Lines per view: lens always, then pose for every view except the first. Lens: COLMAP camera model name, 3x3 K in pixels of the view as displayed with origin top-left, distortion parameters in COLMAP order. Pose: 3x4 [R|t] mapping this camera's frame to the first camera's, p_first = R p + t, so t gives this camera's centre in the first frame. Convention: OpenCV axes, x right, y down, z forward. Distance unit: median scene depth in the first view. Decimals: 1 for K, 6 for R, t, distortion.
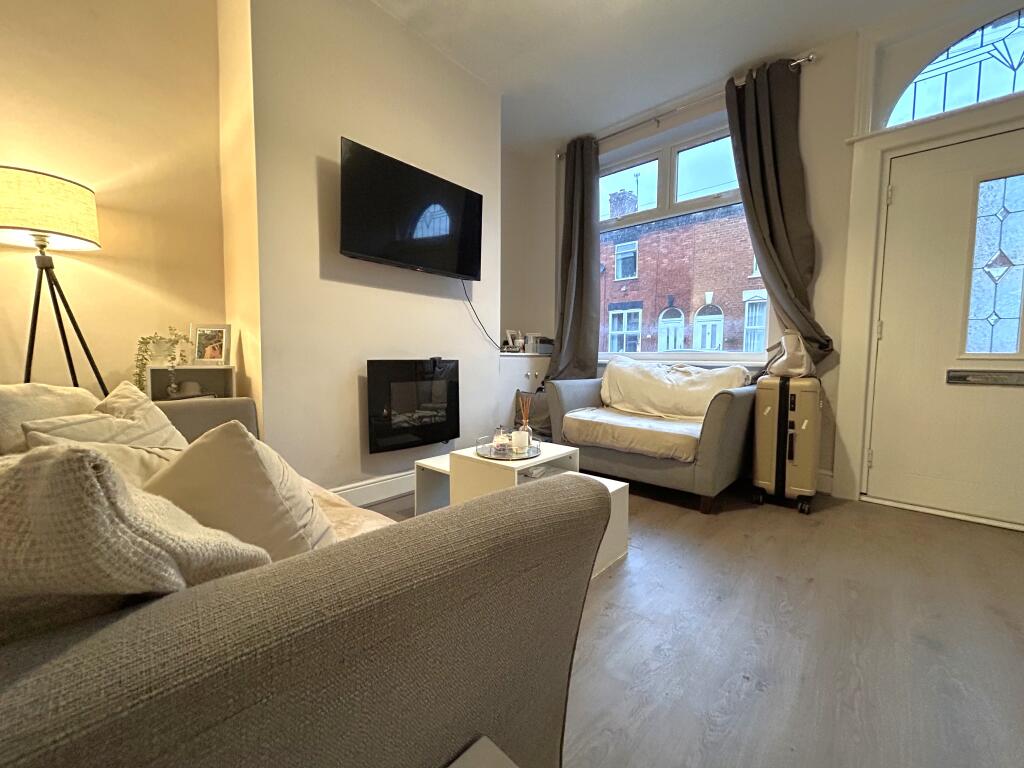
lens RADIAL K [[413.4, 0, 513.0], [0, 413.4, 384.0], [0, 0, 1]] dist [0.000612, -0.000161]
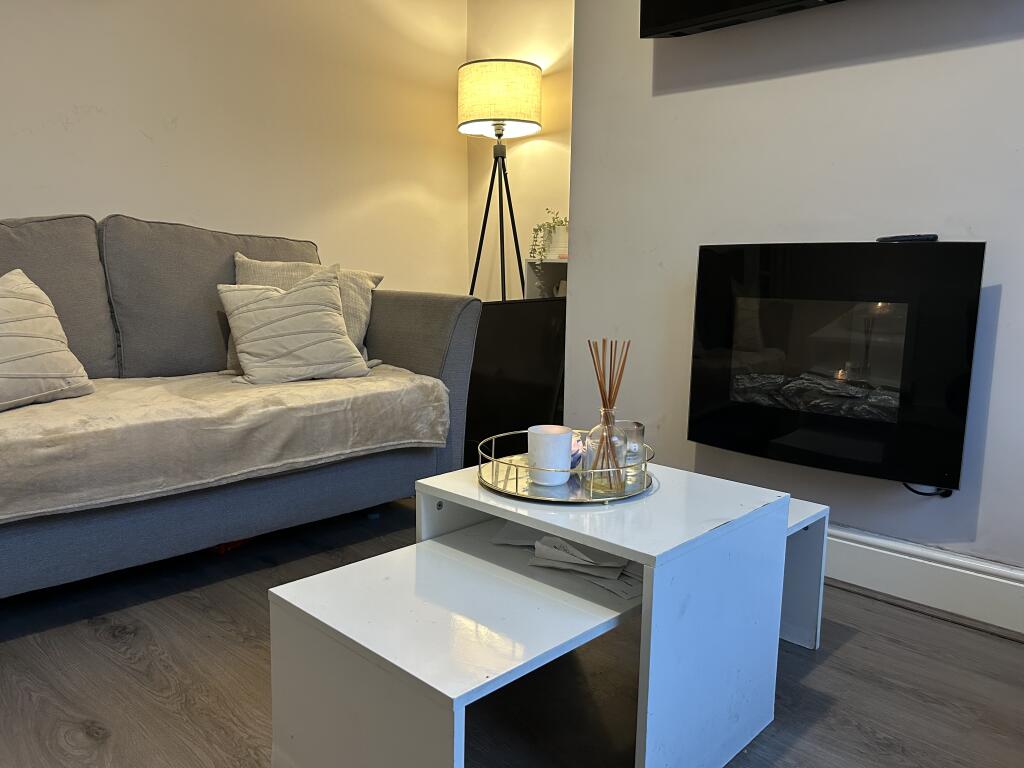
lens RADIAL K [[778.6, 0, 512.0], [0, 778.6, 384.0], [0, 0, 1]] dist [0.038017, -0.002060]
pose [[-0.051002, 0.141454, -0.988630, 0.560205], [-0.079248, 0.986224, 0.145198, -0.013433], [0.995549, 0.085753, -0.039090, 0.810091]]
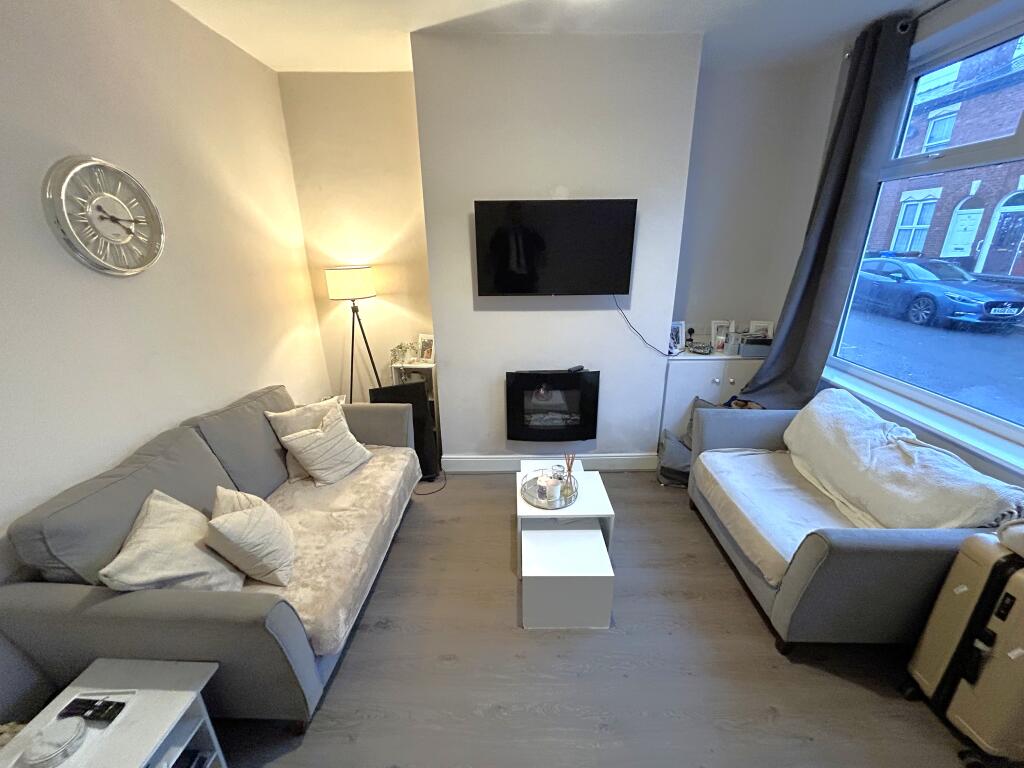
lens RADIAL K [[402.4, 0, 503.0], [0, 402.4, 385.2], [0, 0, 1]] dist [0.000724, 0.000318]
pose [[0.658233, 0.228827, -0.717194, 0.530355], [-0.031238, 0.960166, 0.277679, -0.355911], [0.752166, -0.160373, 0.639161, 0.185022]]
